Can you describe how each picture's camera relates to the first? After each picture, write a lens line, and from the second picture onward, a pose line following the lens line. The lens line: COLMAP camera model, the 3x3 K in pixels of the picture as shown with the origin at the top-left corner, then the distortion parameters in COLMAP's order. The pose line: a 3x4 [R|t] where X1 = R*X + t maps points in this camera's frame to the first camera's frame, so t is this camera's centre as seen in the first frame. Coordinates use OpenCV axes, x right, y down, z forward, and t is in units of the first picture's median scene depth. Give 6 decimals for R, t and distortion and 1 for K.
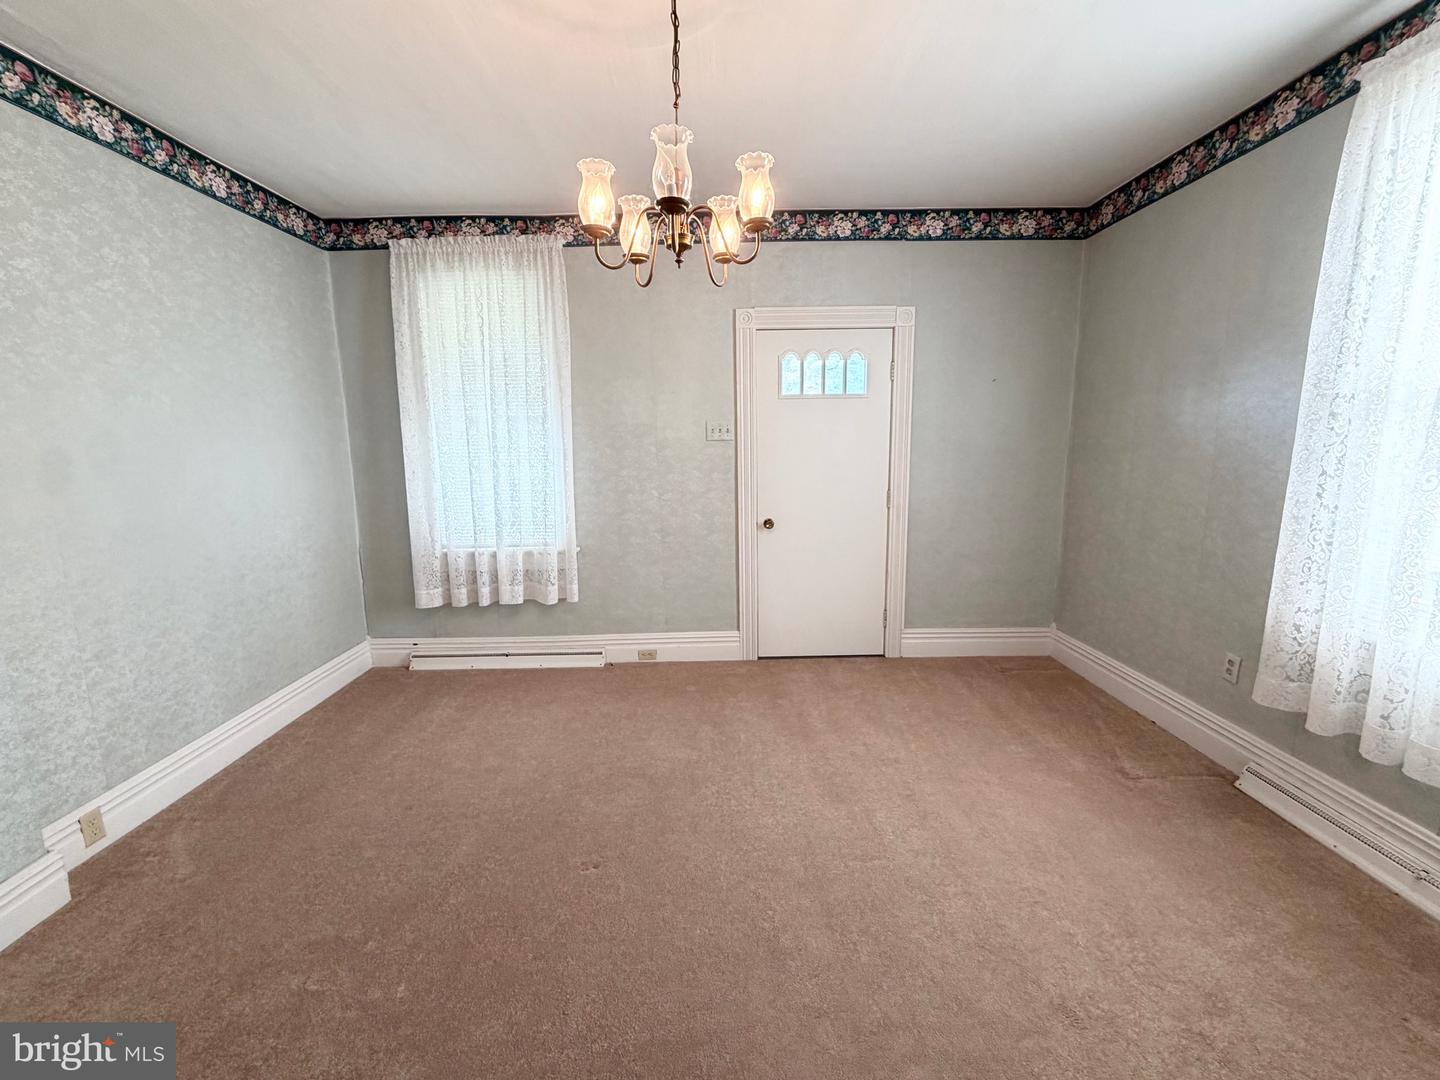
lens RADIAL K [[600.9, 0, 720.0], [0, 600.9, 540.0], [0, 0, 1]] dist [-0.010353, -0.000638]
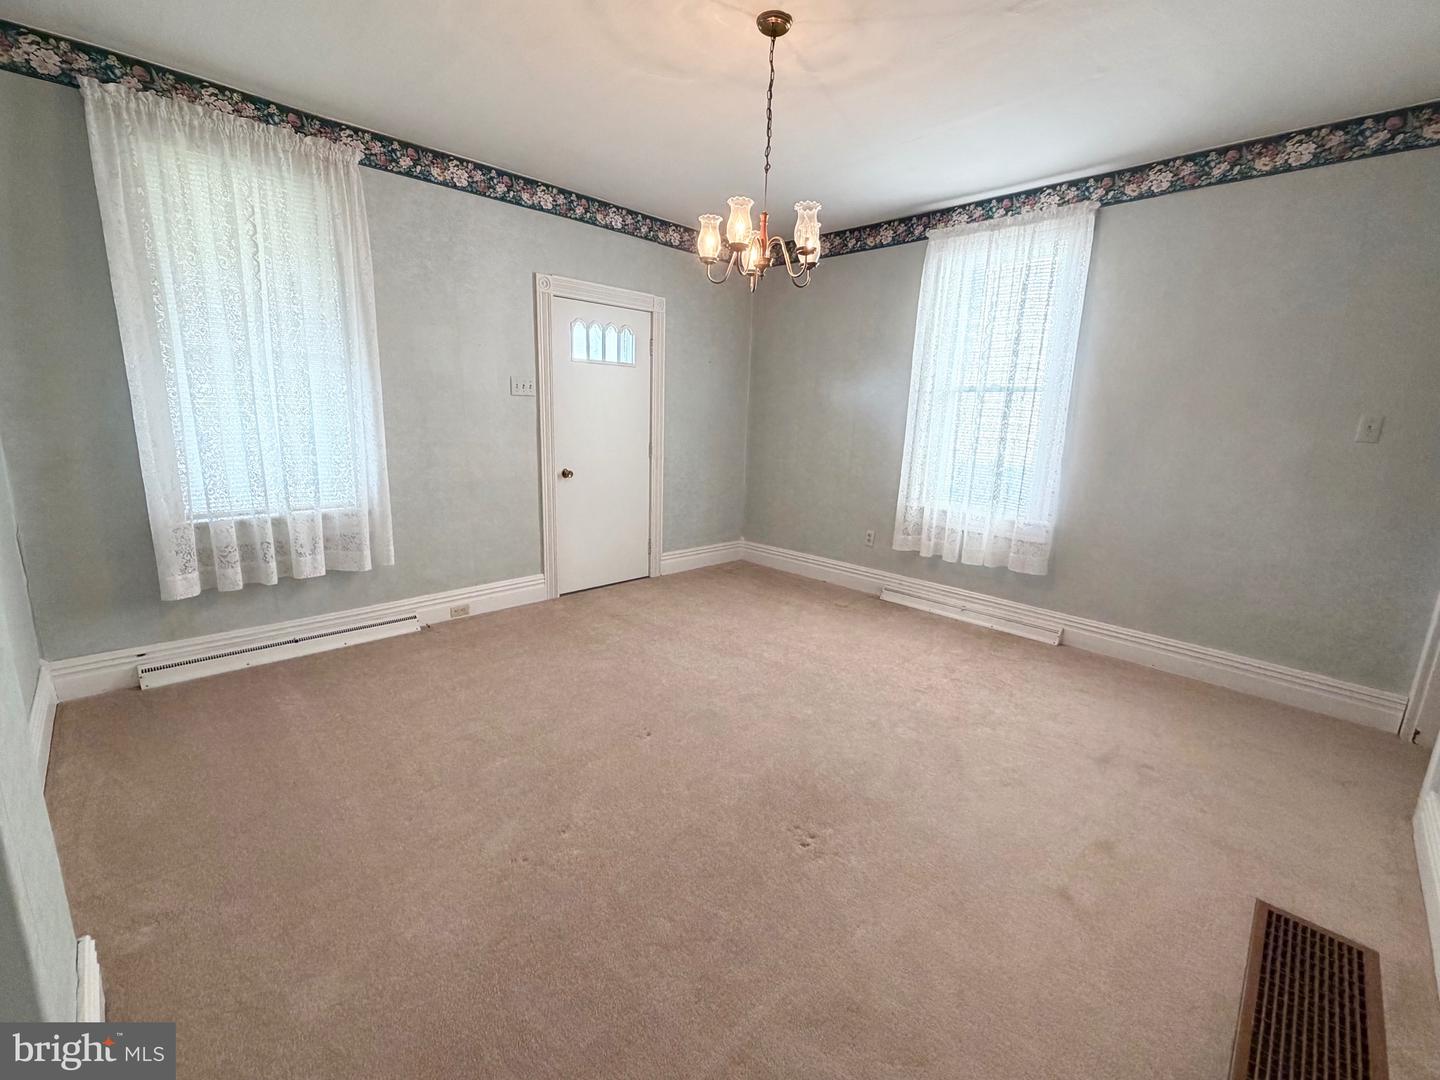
lens RADIAL K [[612.5, 0, 720.0], [0, 612.5, 540.0], [0, 0, 1]] dist [0.000704, -0.001070]
pose [[0.719401, -0.106354, 0.686405, -0.519121], [0.067954, 0.994244, 0.082832, 0.021479], [-0.691263, -0.012945, 0.722487, -0.027498]]
